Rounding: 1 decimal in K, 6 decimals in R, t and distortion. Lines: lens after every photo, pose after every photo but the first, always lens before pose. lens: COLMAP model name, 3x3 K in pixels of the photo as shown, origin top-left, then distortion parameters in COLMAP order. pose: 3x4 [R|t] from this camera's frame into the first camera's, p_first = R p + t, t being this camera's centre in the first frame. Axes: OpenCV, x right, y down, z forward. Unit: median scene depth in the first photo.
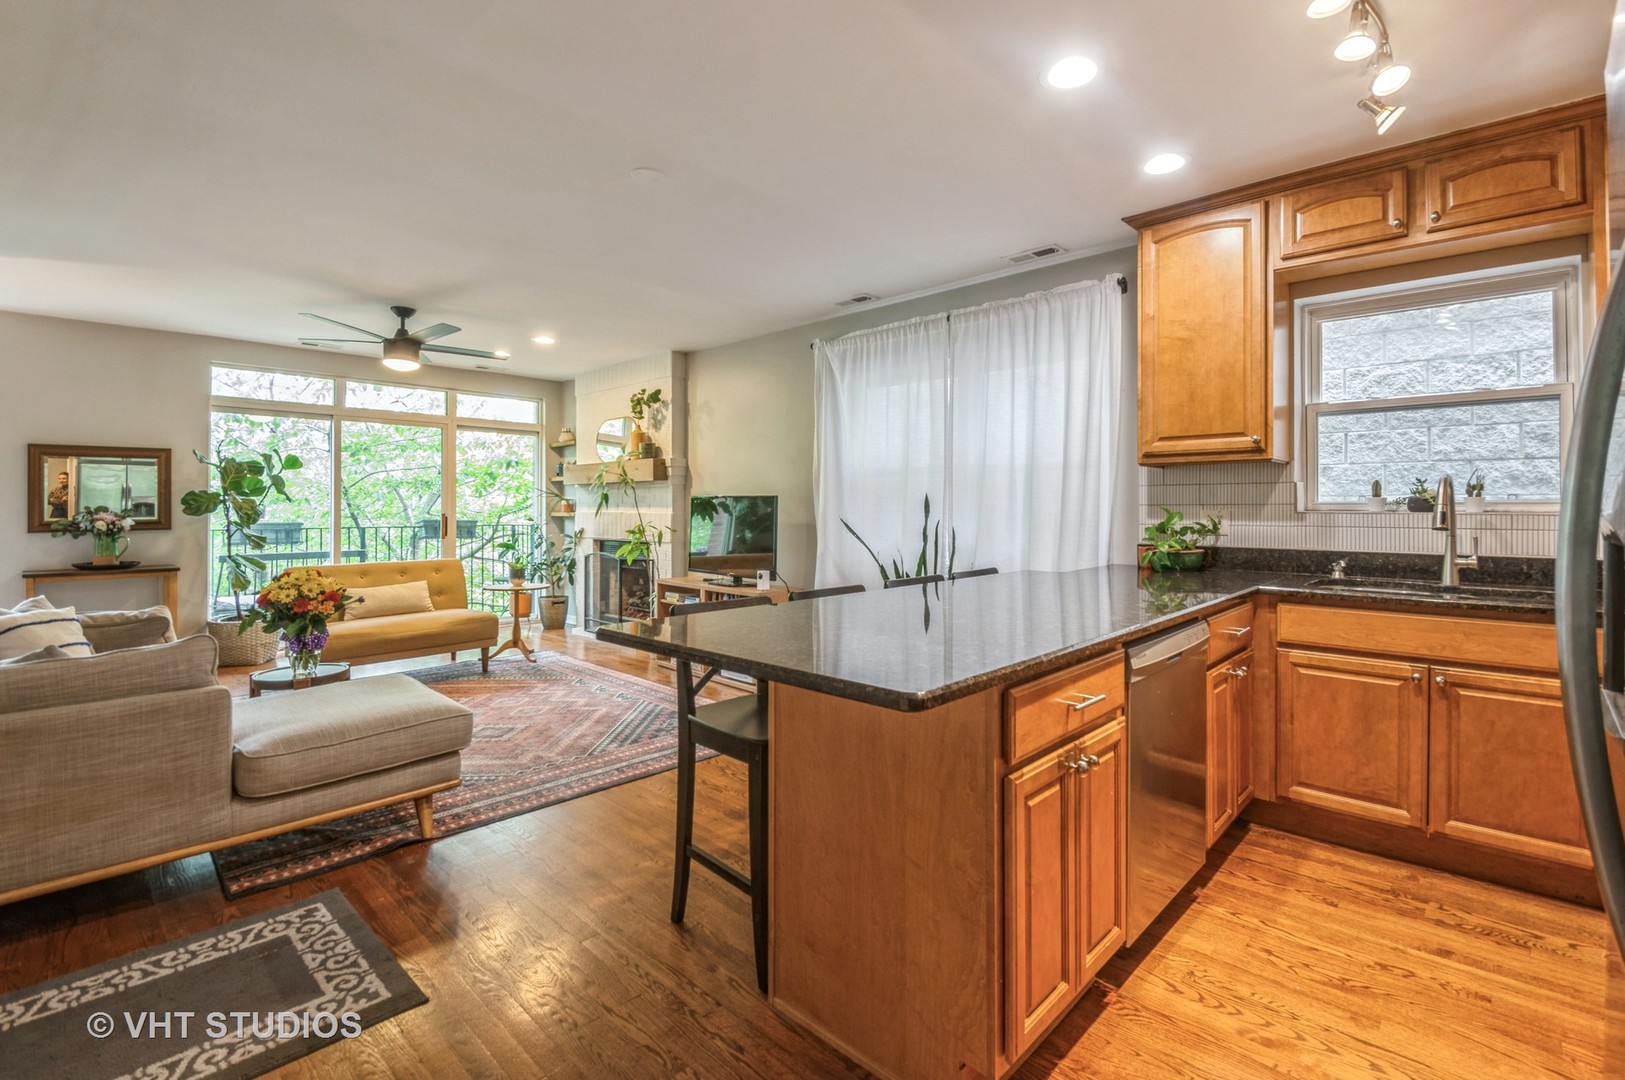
lens RADIAL K [[732.7, 0, 833.3], [0, 732.7, 518.5], [0, 0, 1]] dist [0.008183, -0.012536]
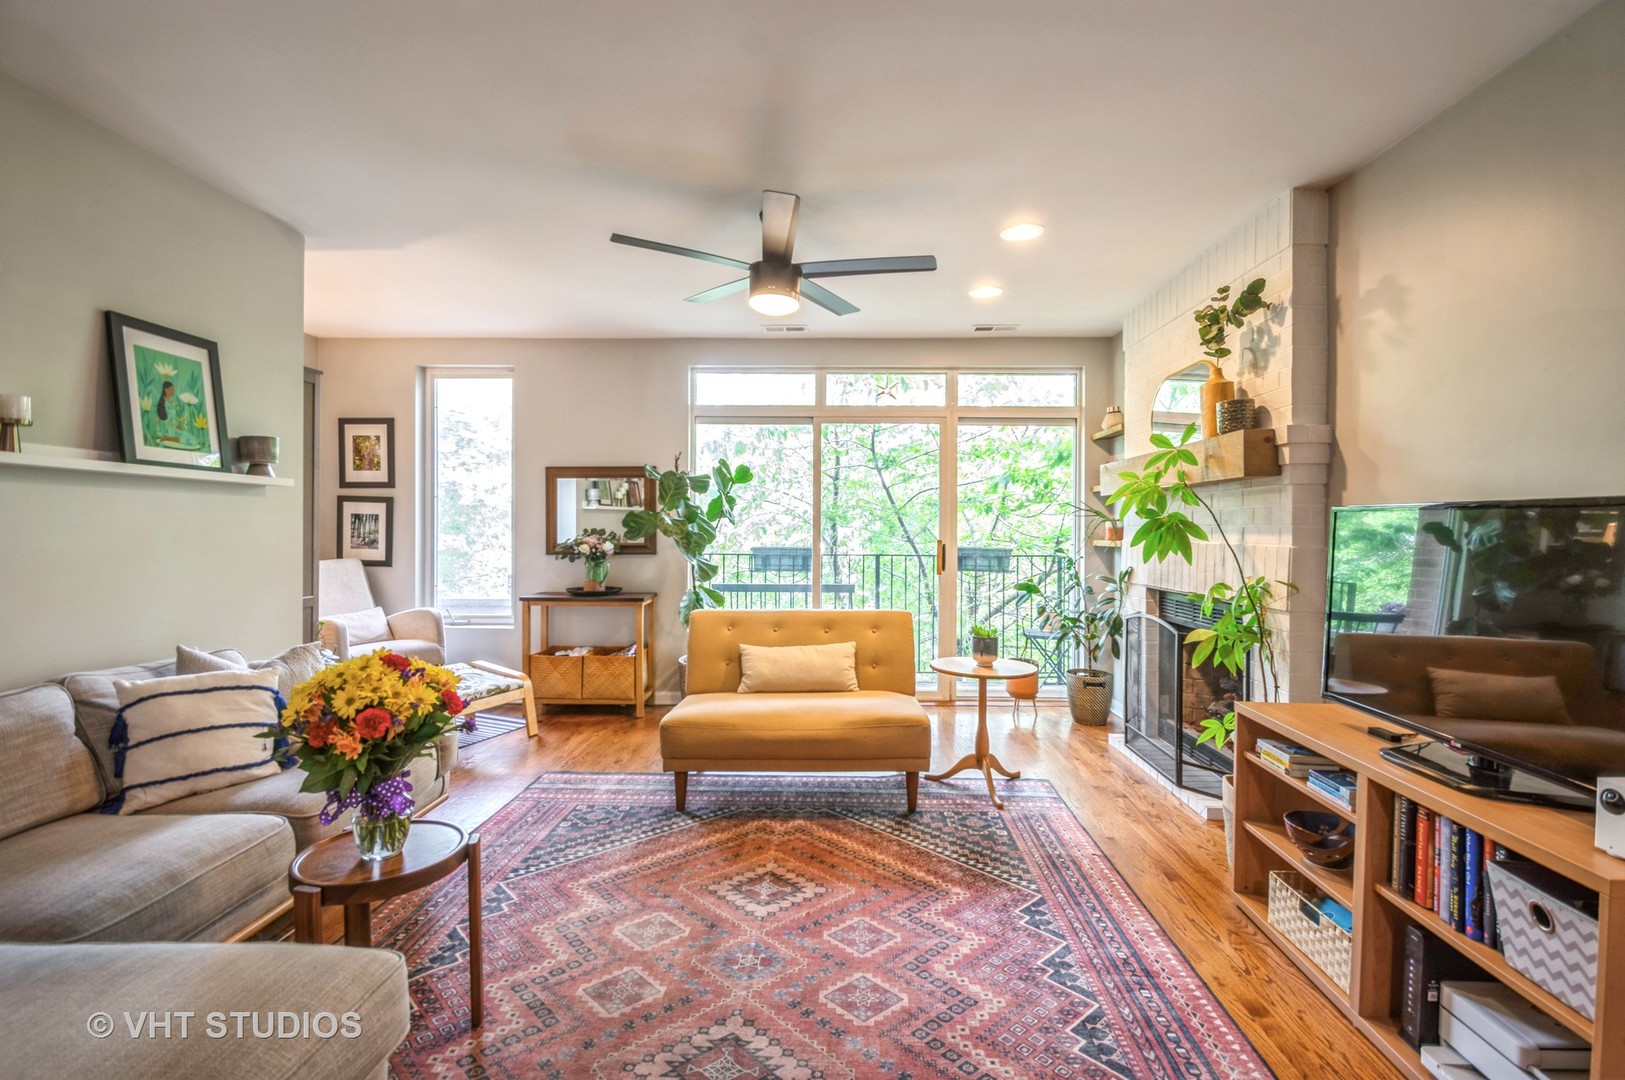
lens RADIAL K [[732.7, 0, 810.7], [0, 732.7, 533.0], [0, 0, 1]] dist [0.008183, -0.012536]
pose [[0.652698, 0.006831, -0.757587, -0.124374], [-0.015653, 0.999867, -0.004471, -0.017160], [0.757456, 0.014777, 0.652718, 0.851024]]
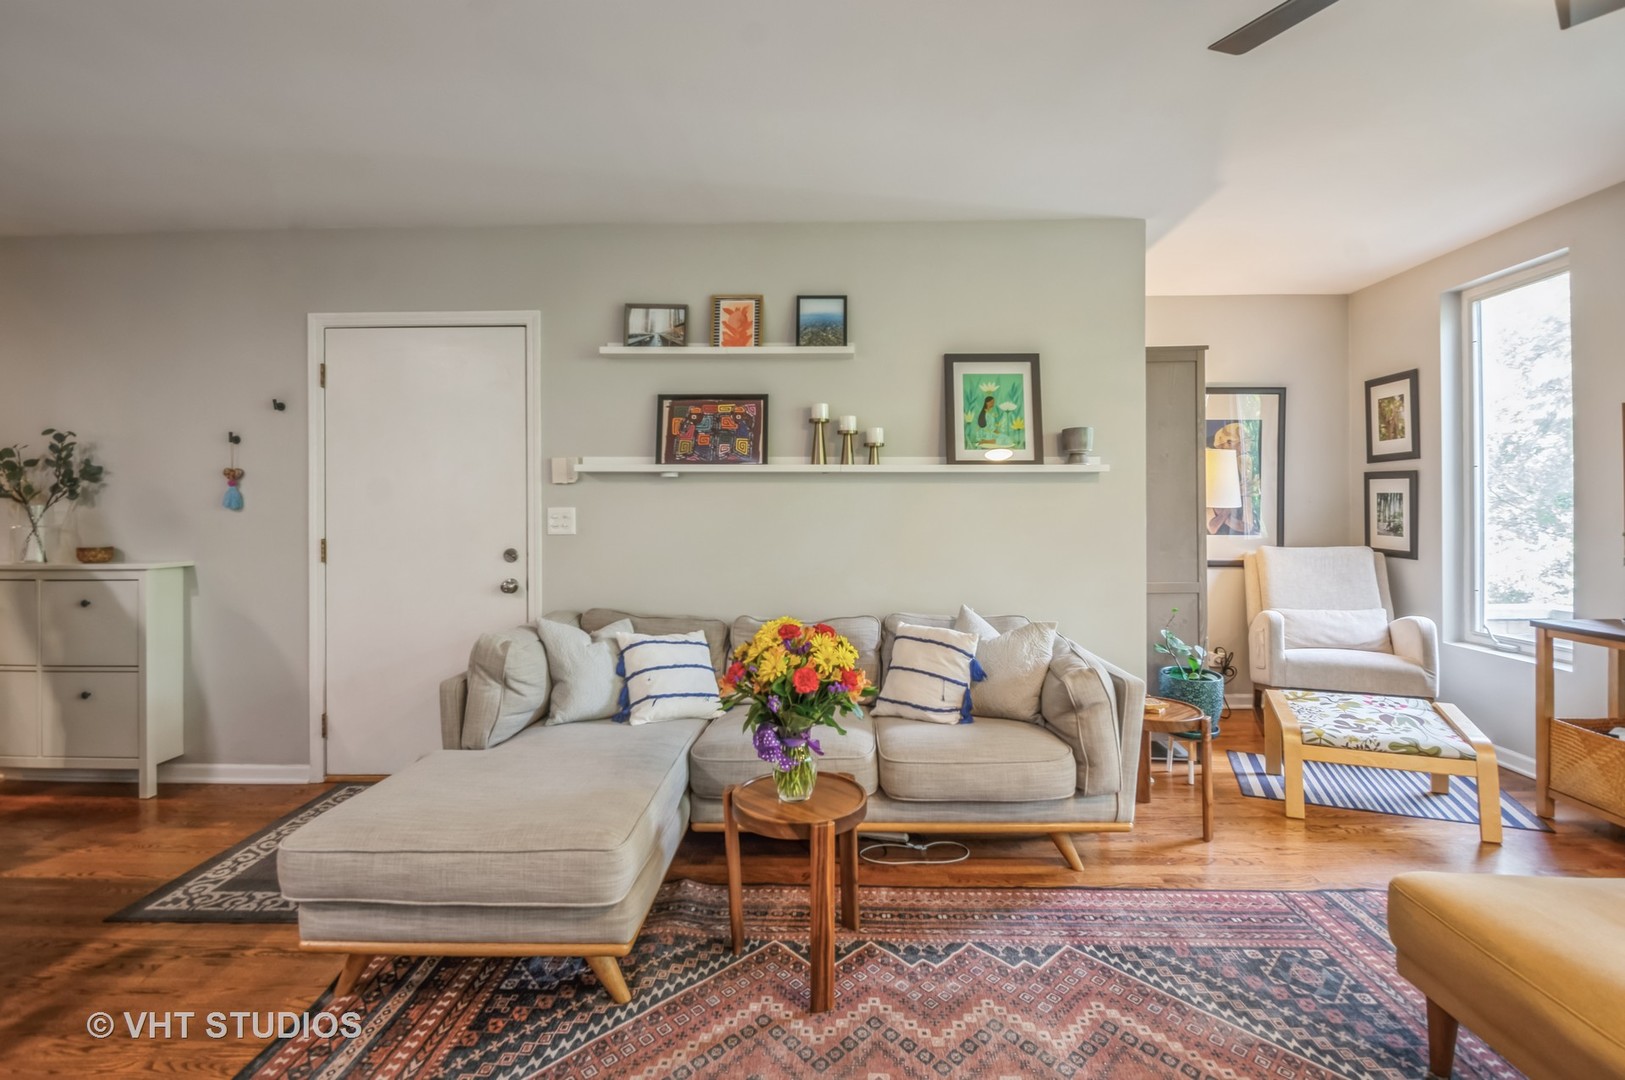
lens RADIAL K [[732.7, 0, 821.9], [0, 732.7, 510.2], [0, 0, 1]] dist [0.008183, -0.012536]
pose [[-0.744542, 0.003861, -0.667565, -0.327077], [-0.006840, 0.999887, 0.013412, -0.029279], [0.667541, 0.014553, -0.744431, 1.399477]]
